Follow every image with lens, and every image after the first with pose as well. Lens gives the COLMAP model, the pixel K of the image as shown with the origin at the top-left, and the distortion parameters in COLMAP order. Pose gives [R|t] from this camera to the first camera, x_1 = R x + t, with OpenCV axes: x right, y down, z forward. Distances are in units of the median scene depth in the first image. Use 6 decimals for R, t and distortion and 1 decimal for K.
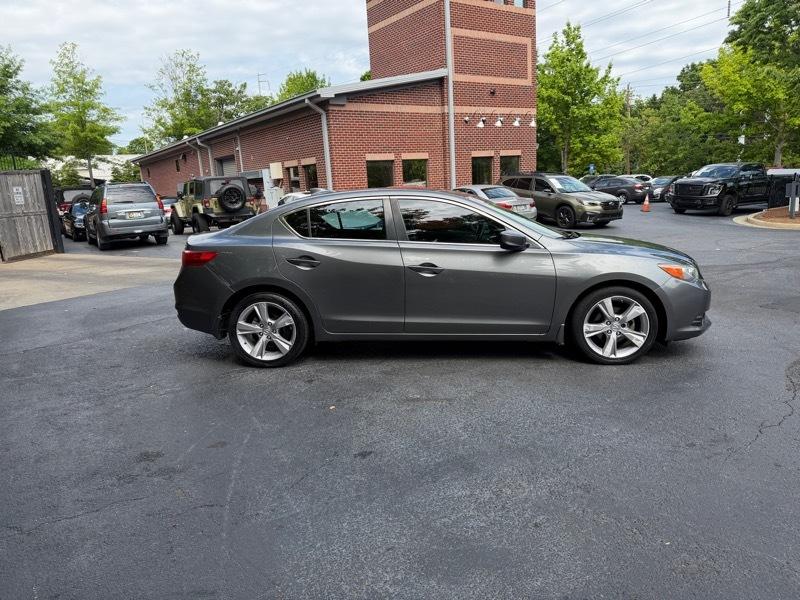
lens RADIAL K [[550.4, 0, 395.0], [0, 550.4, 298.7], [0, 0, 1]] dist [0.048600, -0.069215]
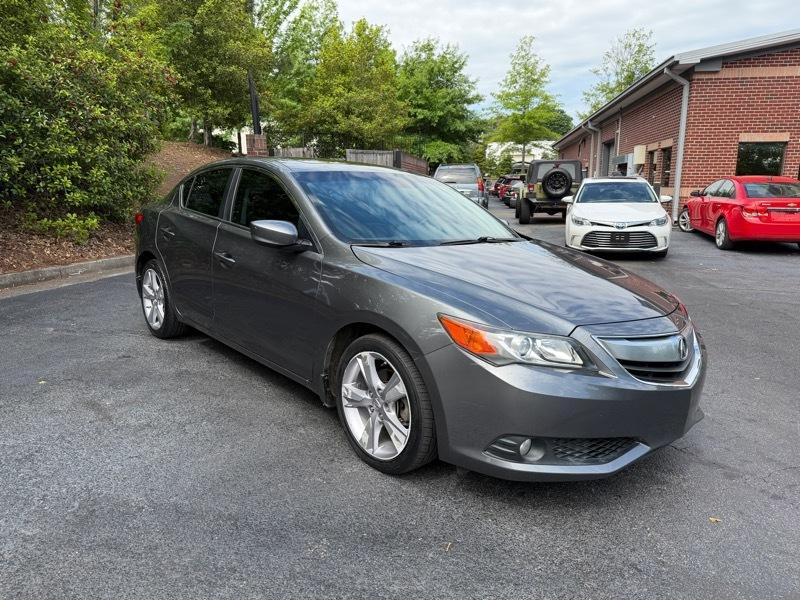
lens RADIAL K [[550.4, 0, 393.5], [0, 550.4, 304.2], [0, 0, 1]] dist [0.056652, -0.072668]
pose [[0.722590, 0.196766, -0.662681, 0.146430], [-0.176207, 0.979395, 0.098669, -0.021315], [0.668442, 0.045471, 0.742373, 0.109112]]
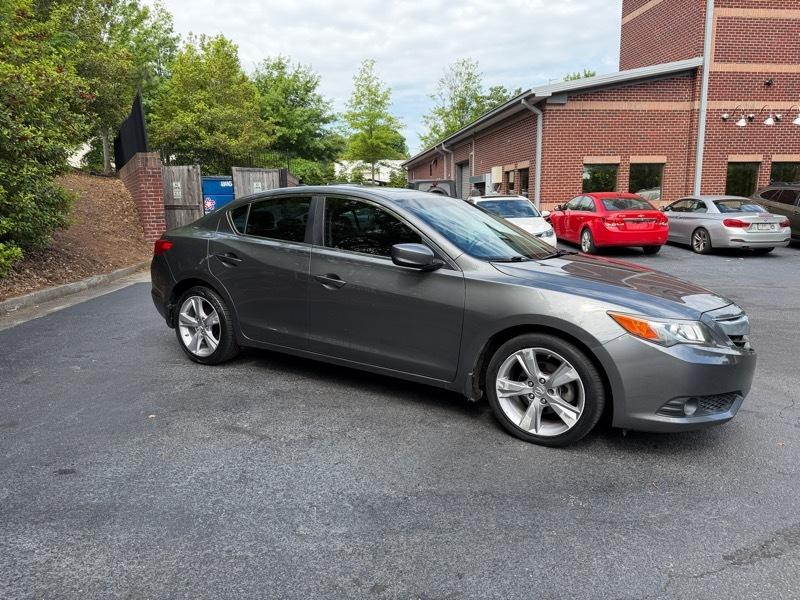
lens RADIAL K [[546.4, 0, 398.2], [0, 546.4, 304.2], [0, 0, 1]] dist [0.098369, -0.143293]
pose [[0.887948, 0.125609, -0.442460, 0.101120], [-0.125696, 0.991637, 0.029261, -0.010769], [0.442435, 0.029633, 0.896311, 0.054400]]
